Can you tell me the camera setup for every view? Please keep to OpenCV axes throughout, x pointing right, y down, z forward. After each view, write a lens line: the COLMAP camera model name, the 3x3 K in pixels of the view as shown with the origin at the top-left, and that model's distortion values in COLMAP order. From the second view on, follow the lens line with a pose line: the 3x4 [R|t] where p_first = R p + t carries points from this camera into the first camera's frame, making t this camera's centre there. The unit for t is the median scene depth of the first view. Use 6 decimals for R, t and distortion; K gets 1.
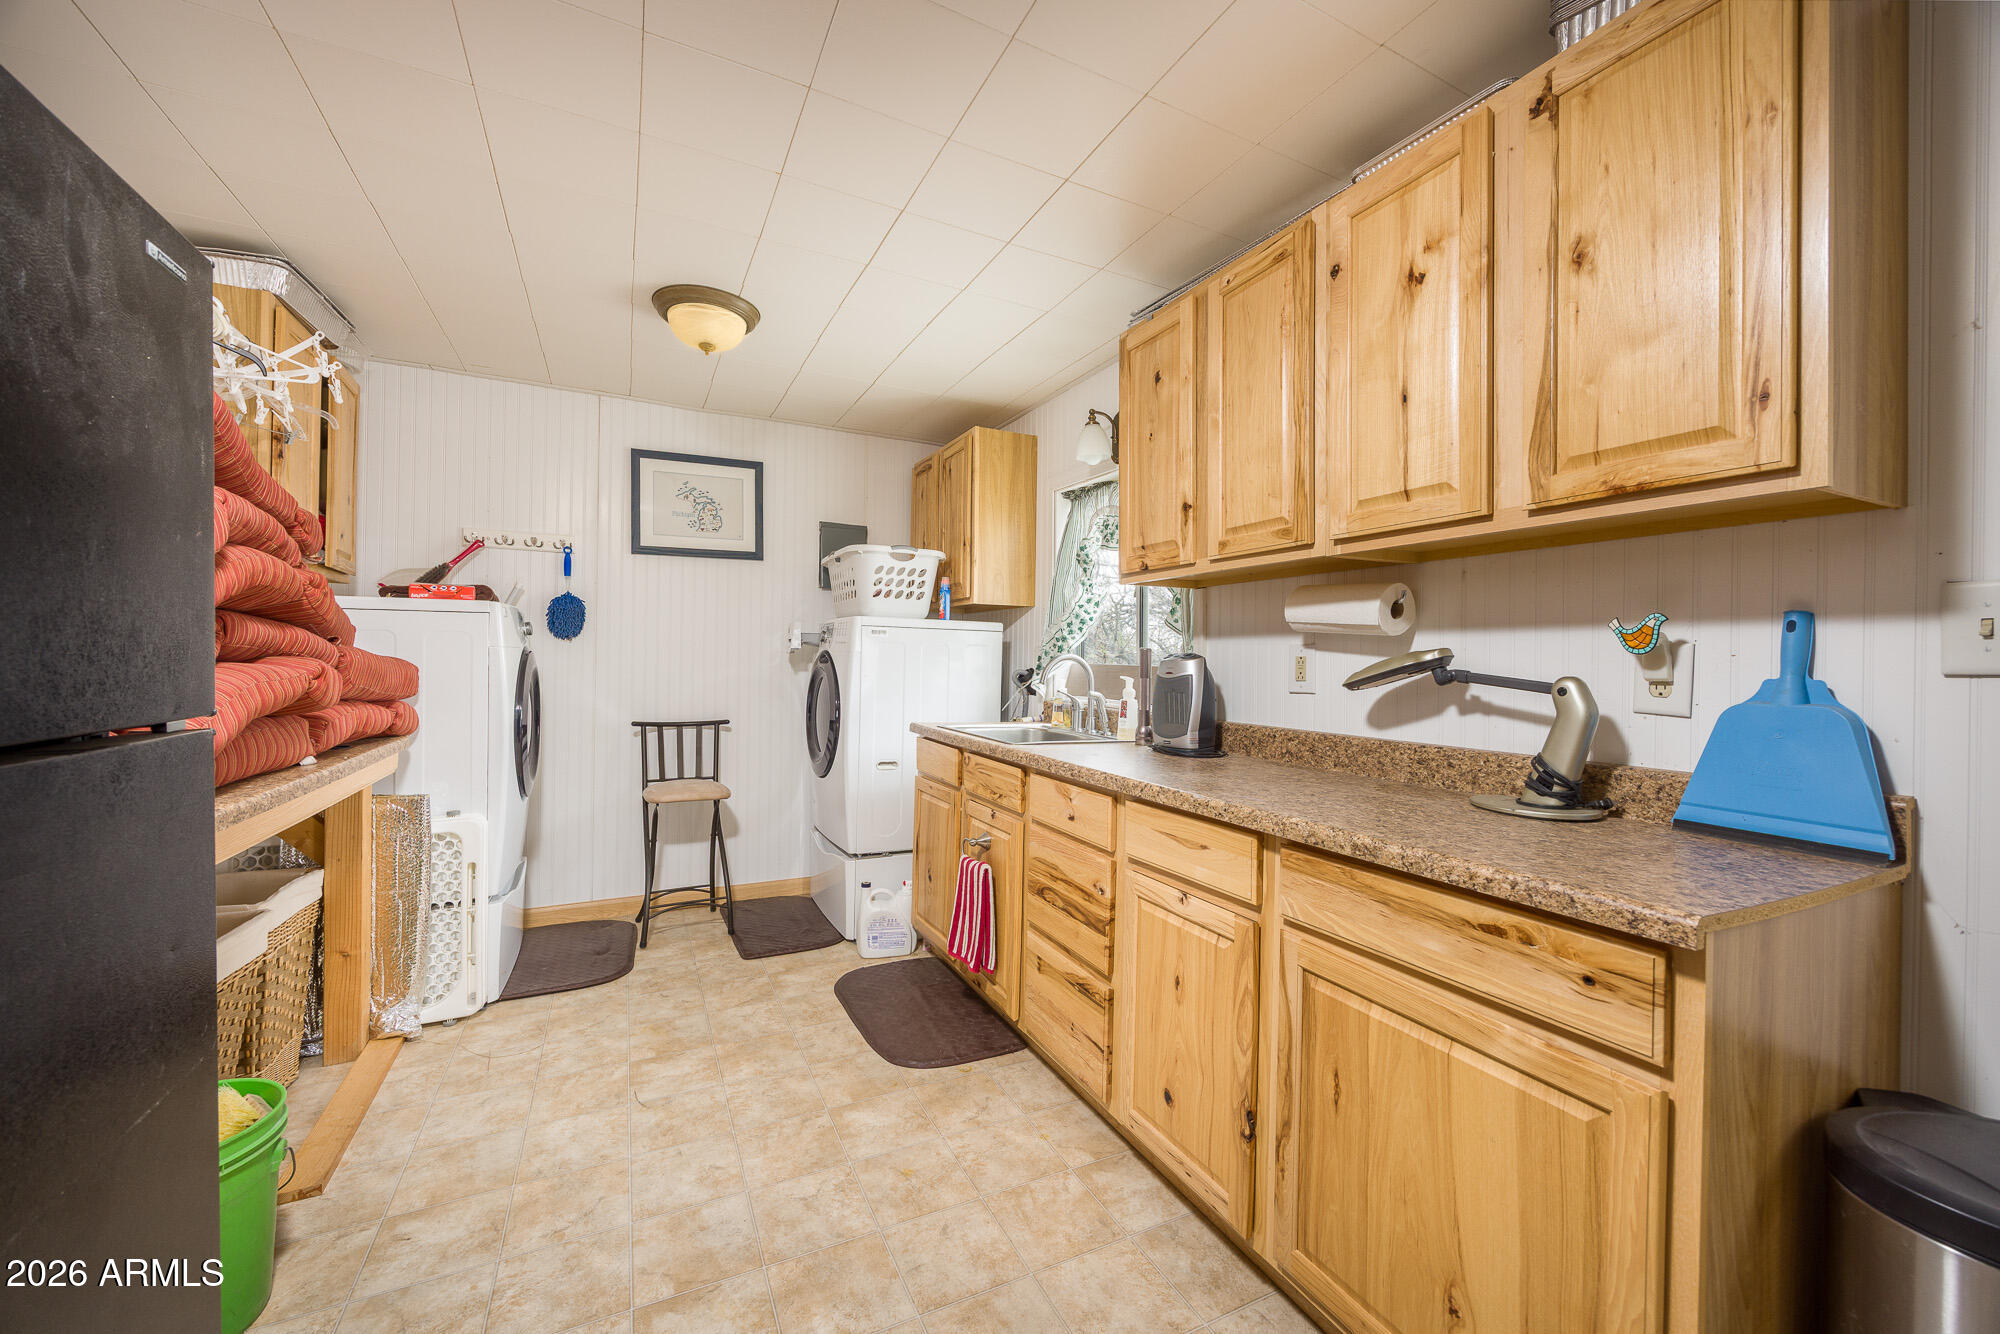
lens RADIAL K [[762.6, 0, 1003.9], [0, 762.6, 661.4], [0, 0, 1]] dist [0.000611, 0.000417]
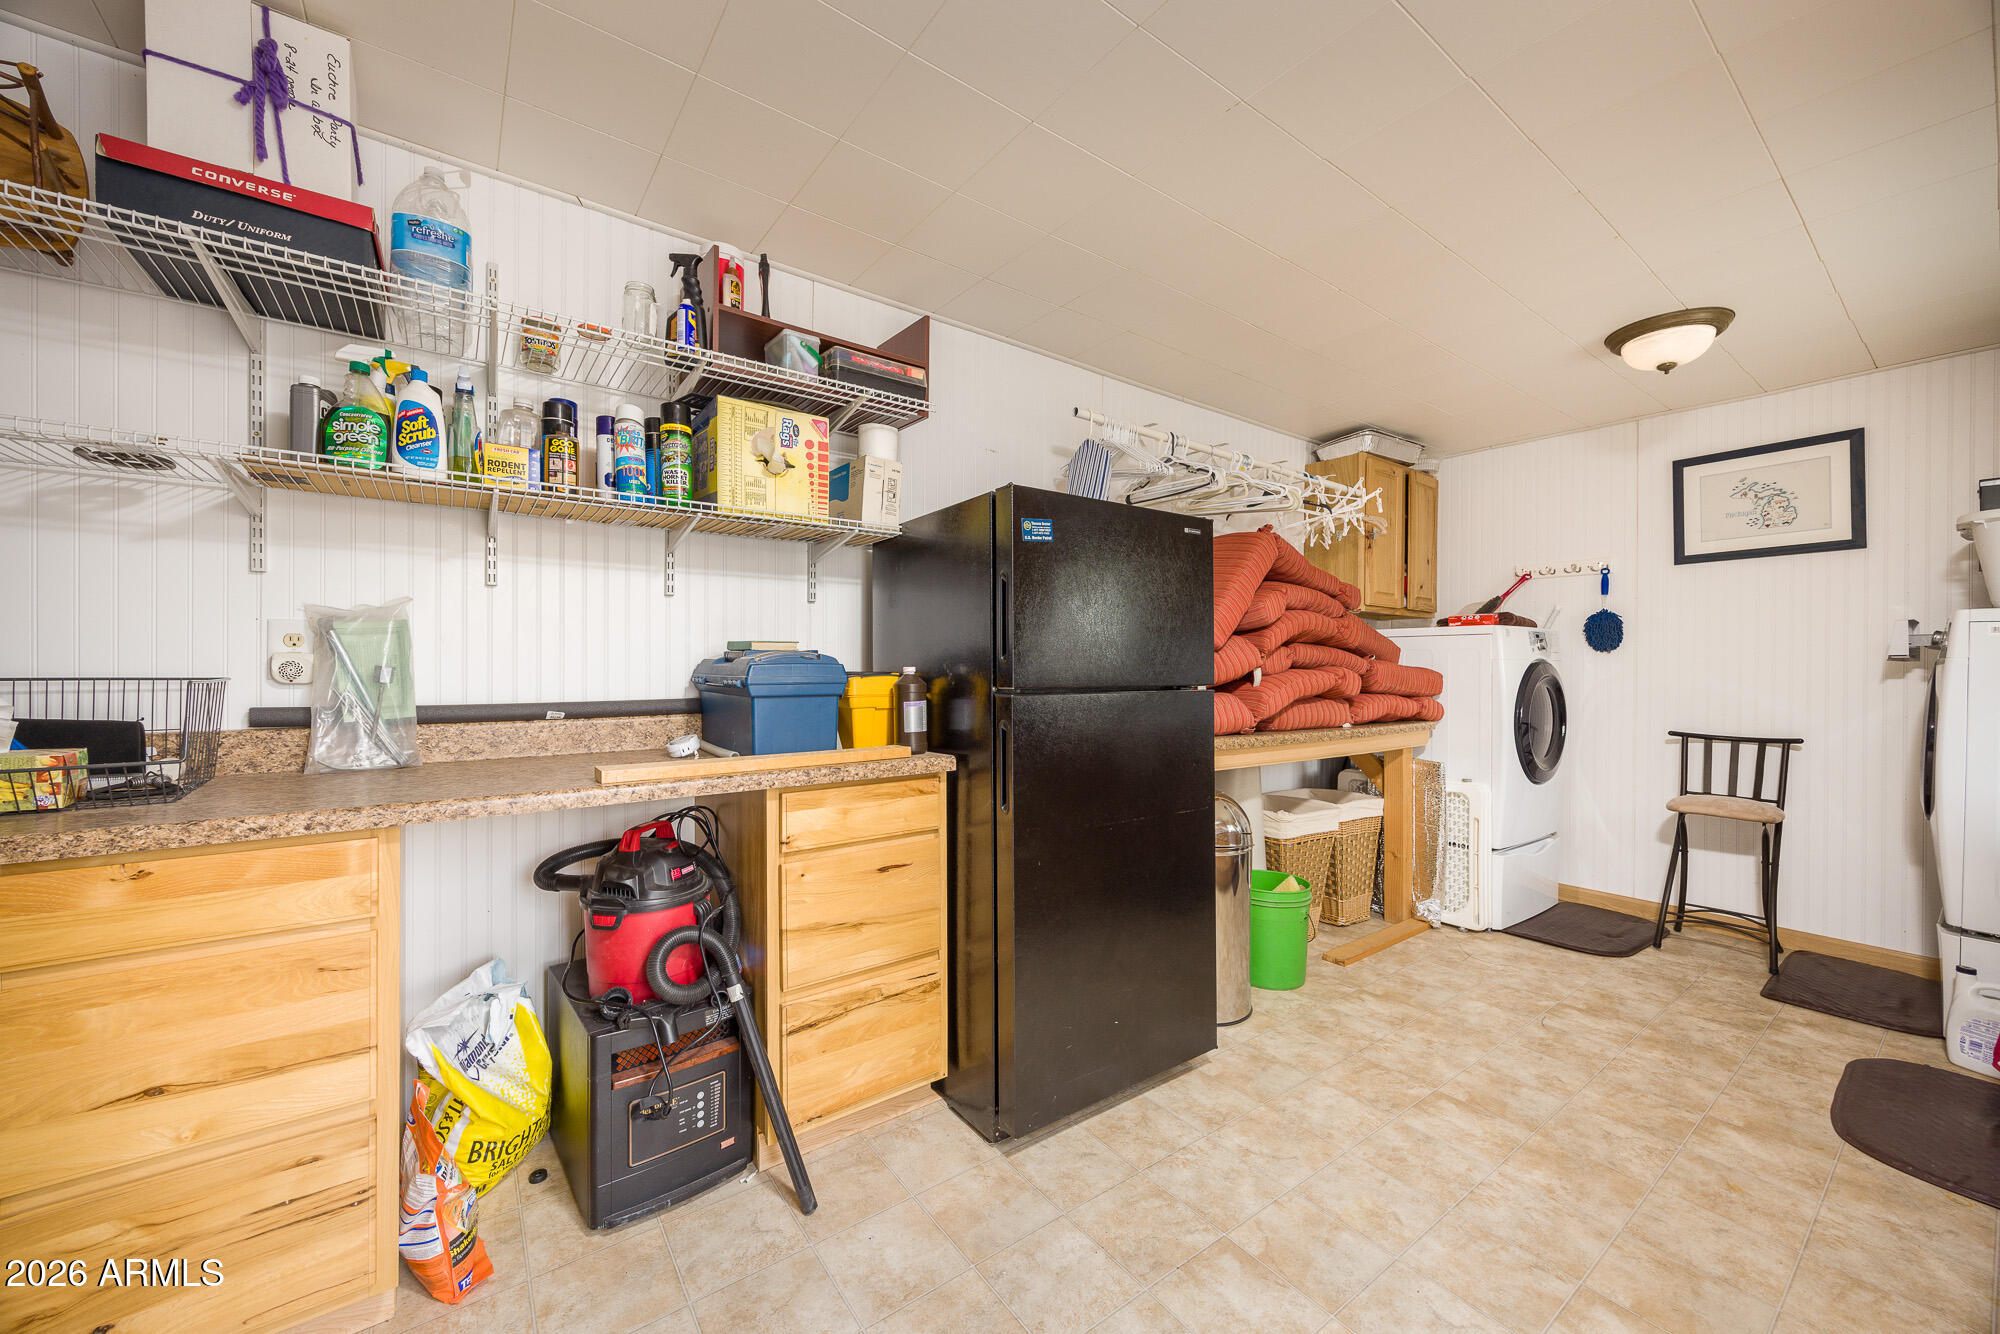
lens RADIAL K [[762.6, 0, 1003.9], [0, 762.6, 661.4], [0, 0, 1]] dist [0.000611, 0.000417]
pose [[0.181496, -0.015157, -0.983275, 0.426707], [-0.004352, 0.999859, -0.016216, 0.008132], [0.983382, 0.007222, 0.181404, -0.067861]]
